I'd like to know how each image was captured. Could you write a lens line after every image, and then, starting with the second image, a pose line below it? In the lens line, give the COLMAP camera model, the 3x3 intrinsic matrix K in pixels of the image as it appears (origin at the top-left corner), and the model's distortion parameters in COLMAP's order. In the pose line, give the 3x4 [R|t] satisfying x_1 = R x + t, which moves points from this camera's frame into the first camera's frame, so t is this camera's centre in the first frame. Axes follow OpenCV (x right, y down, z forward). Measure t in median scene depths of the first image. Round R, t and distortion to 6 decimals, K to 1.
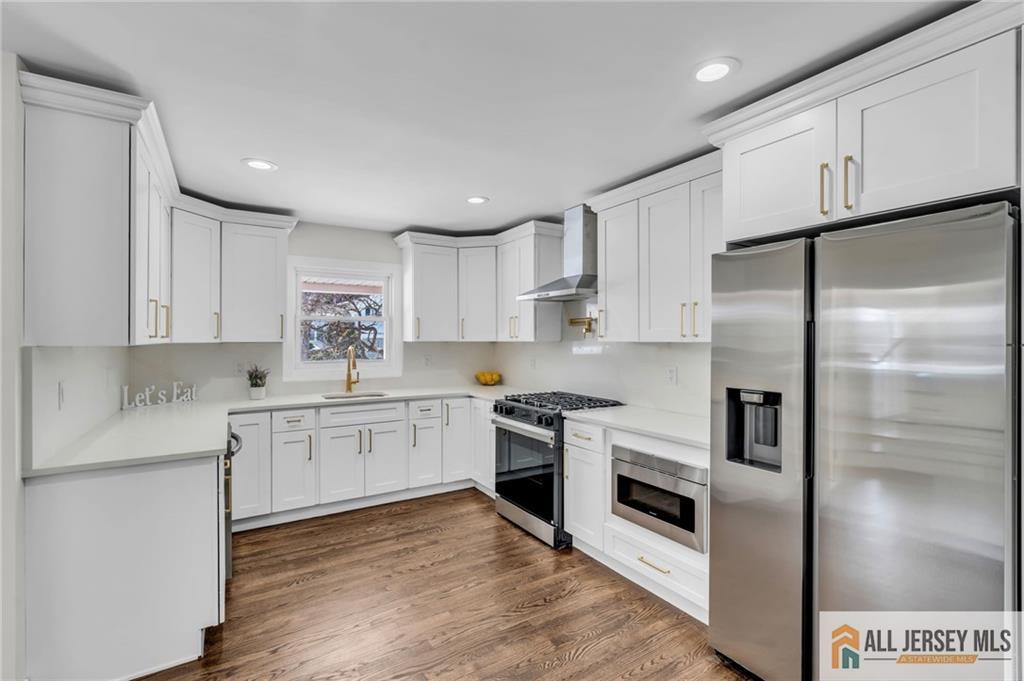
lens RADIAL K [[459.0, 0, 513.2], [0, 459.0, 338.3], [0, 0, 1]] dist [-0.008059, 0.002725]
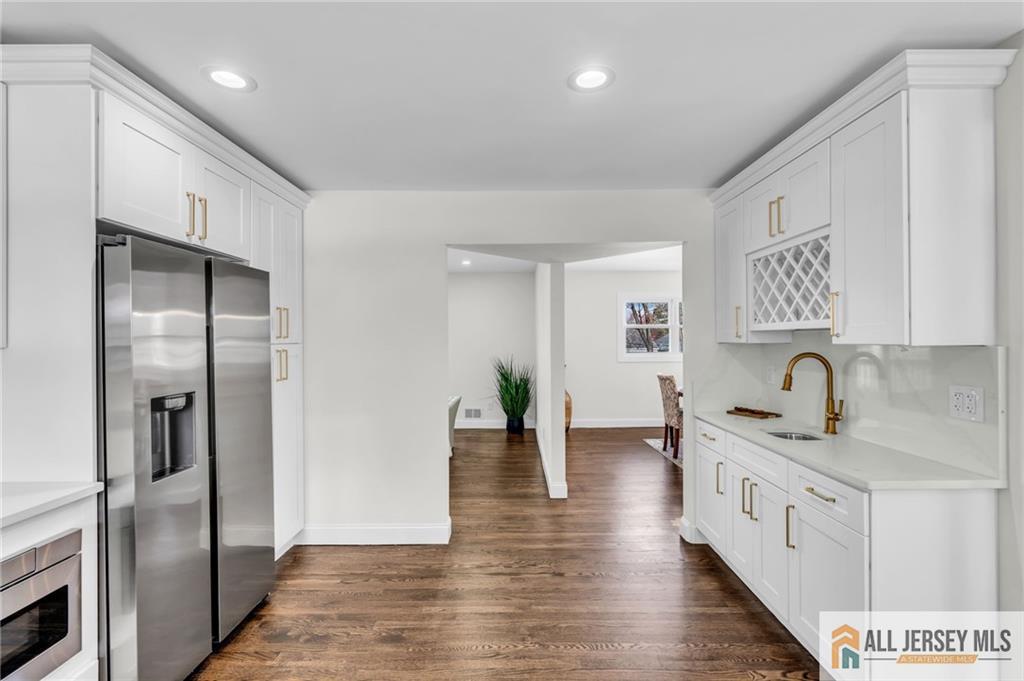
lens RADIAL K [[459.0, 0, 512.0], [0, 459.0, 338.4], [0, 0, 1]] dist [-0.008059, 0.002725]
pose [[-0.847584, 0.007257, 0.530611, -0.317214], [0.006830, 0.999973, -0.002766, 0.001007], [-0.530617, 0.001280, -0.847611, 0.762713]]
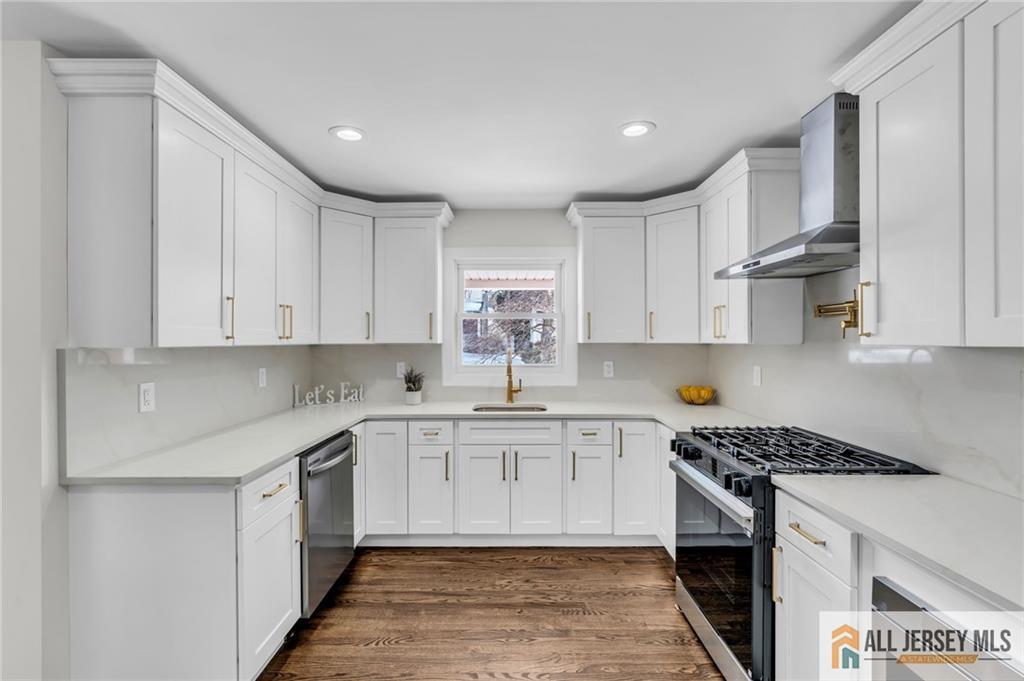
lens RADIAL K [[459.0, 0, 513.3], [0, 459.0, 340.3], [0, 0, 1]] dist [-0.008059, 0.002725]
pose [[0.847066, 0.000623, -0.531487, 0.118040], [0.000995, 0.999996, 0.002757, 0.000012], [0.531486, -0.002865, 0.847062, 0.333989]]
